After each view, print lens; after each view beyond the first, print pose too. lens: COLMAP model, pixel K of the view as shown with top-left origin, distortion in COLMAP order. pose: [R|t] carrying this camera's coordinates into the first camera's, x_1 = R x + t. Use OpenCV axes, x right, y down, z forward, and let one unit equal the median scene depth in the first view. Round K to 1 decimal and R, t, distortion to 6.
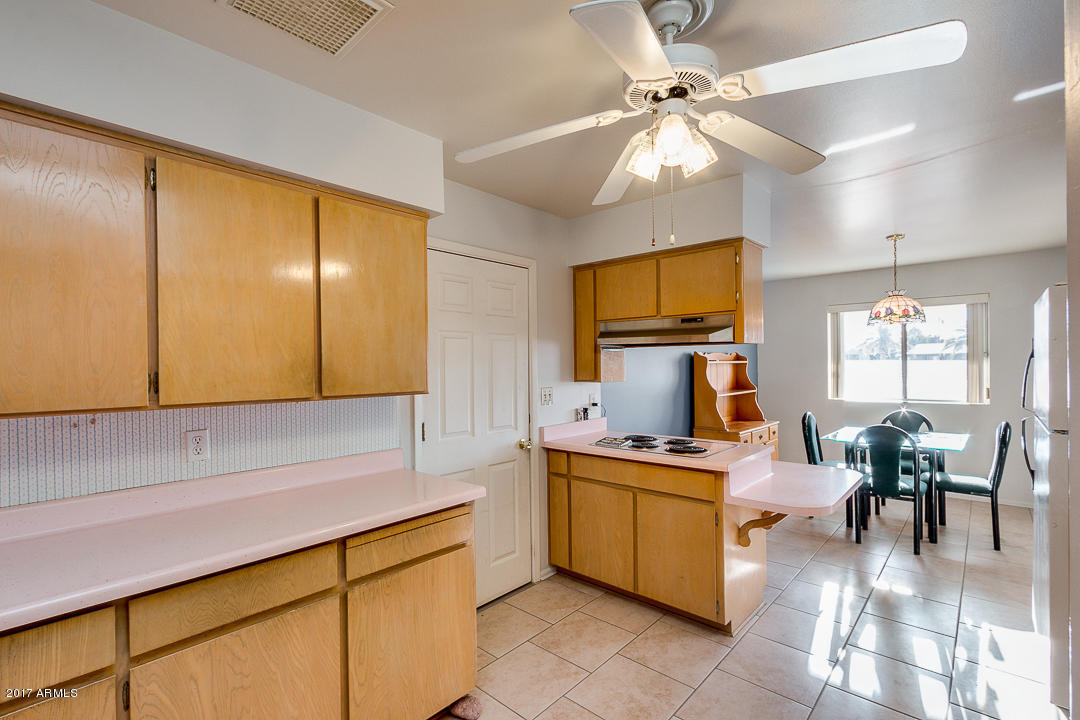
lens RADIAL K [[487.7, 0, 542.8], [0, 487.7, 368.9], [0, 0, 1]] dist [0.002094, -0.000395]
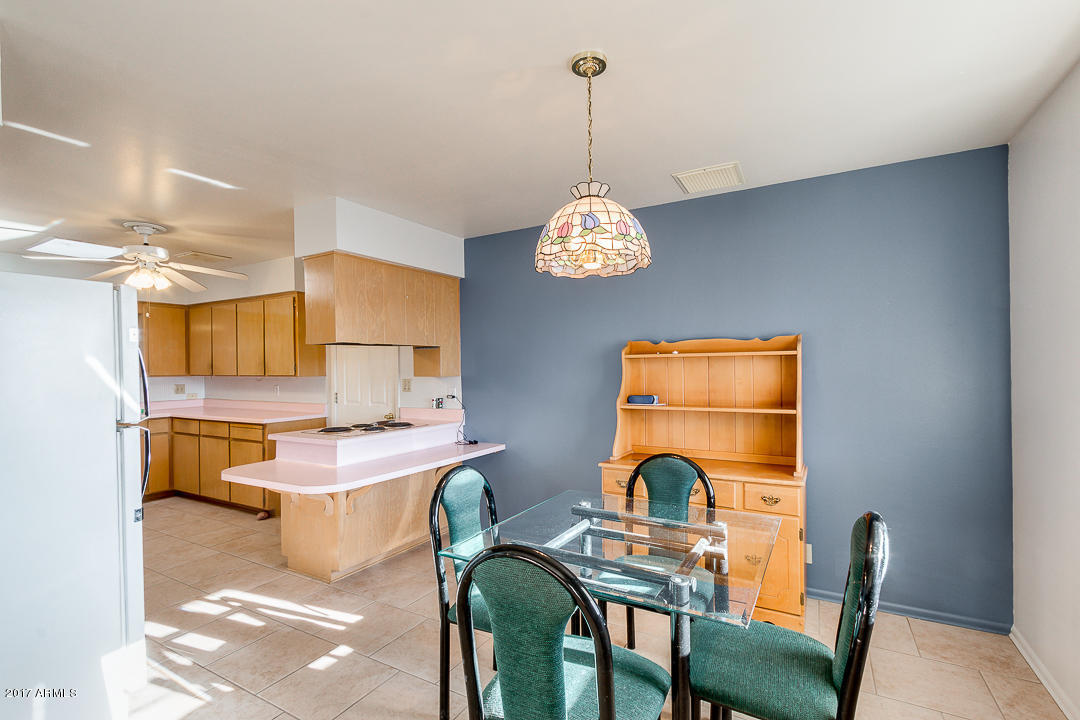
lens RADIAL K [[487.7, 0, 542.8], [0, 487.7, 368.9], [0, 0, 1]] dist [0.002094, -0.000395]
pose [[0.224605, 0.010089, -0.974398, 2.466268], [-0.006223, 0.999941, 0.008920, -0.009110], [0.974430, 0.004060, 0.224654, 1.863568]]
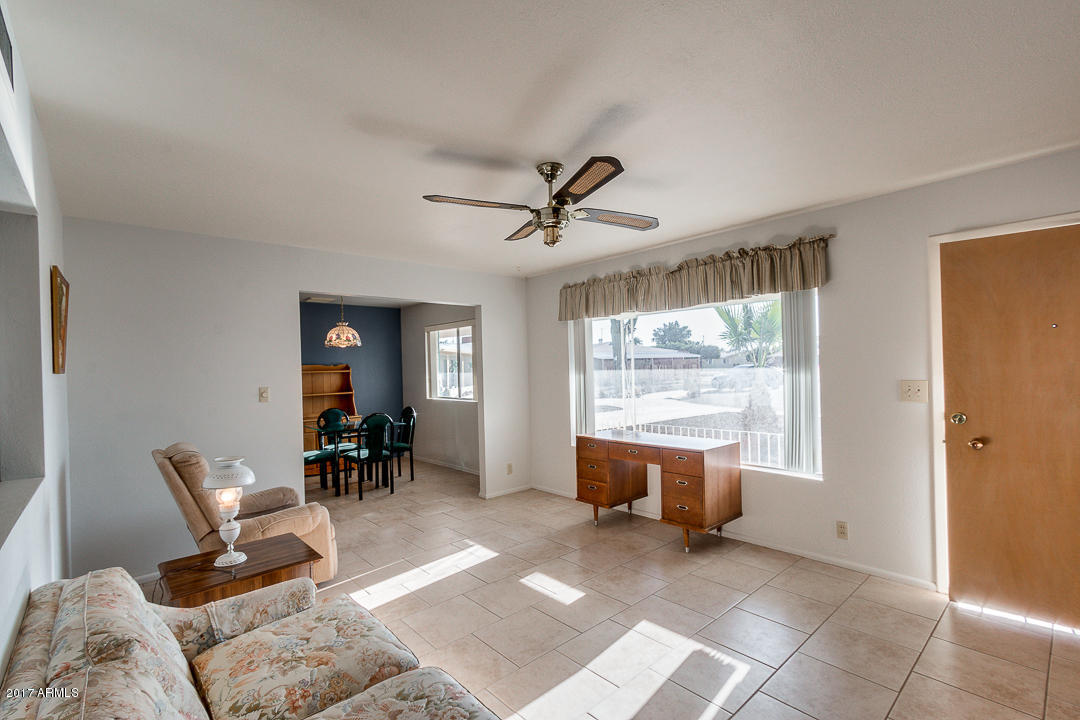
lens RADIAL K [[487.7, 0, 542.8], [0, 487.7, 368.9], [0, 0, 1]] dist [0.002094, -0.000395]
pose [[0.995491, -0.010904, -0.094226, 3.139500], [0.009839, 0.999882, -0.011756, -0.003828], [0.094343, 0.010776, 0.995481, -0.822478]]
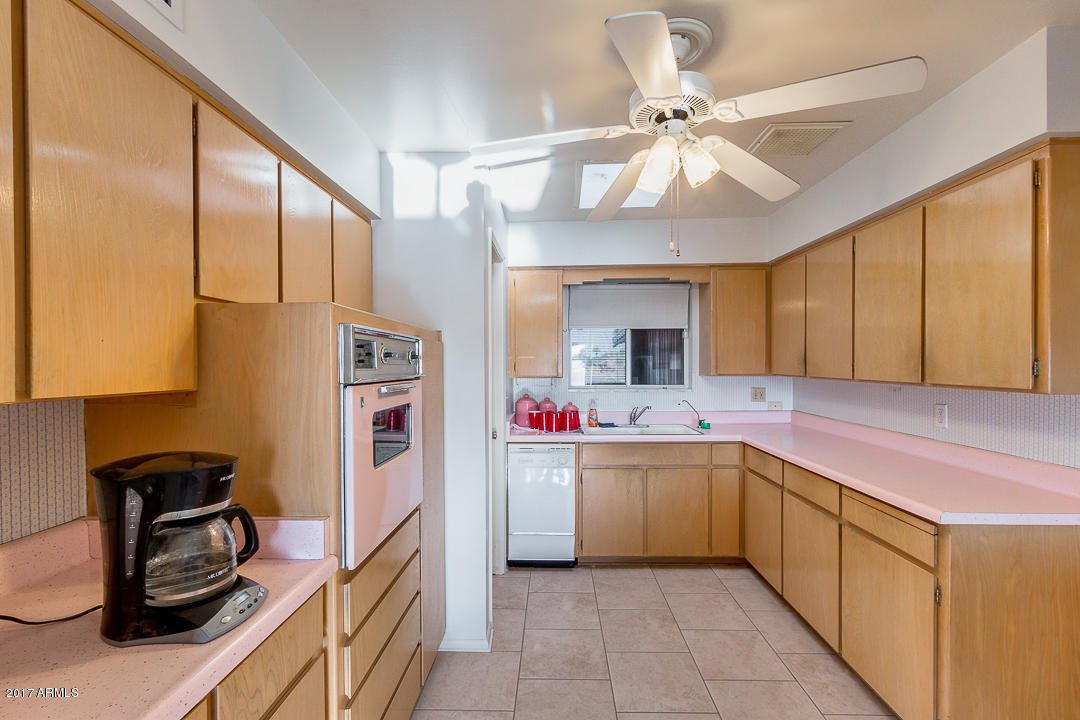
lens RADIAL K [[487.7, 0, 542.8], [0, 487.7, 368.9], [0, 0, 1]] dist [0.002094, -0.000395]
pose [[-0.755094, 0.021940, -0.655250, 0.932151], [0.003260, 0.999553, 0.029712, -0.011238], [0.655609, 0.020299, -0.754828, 1.256625]]
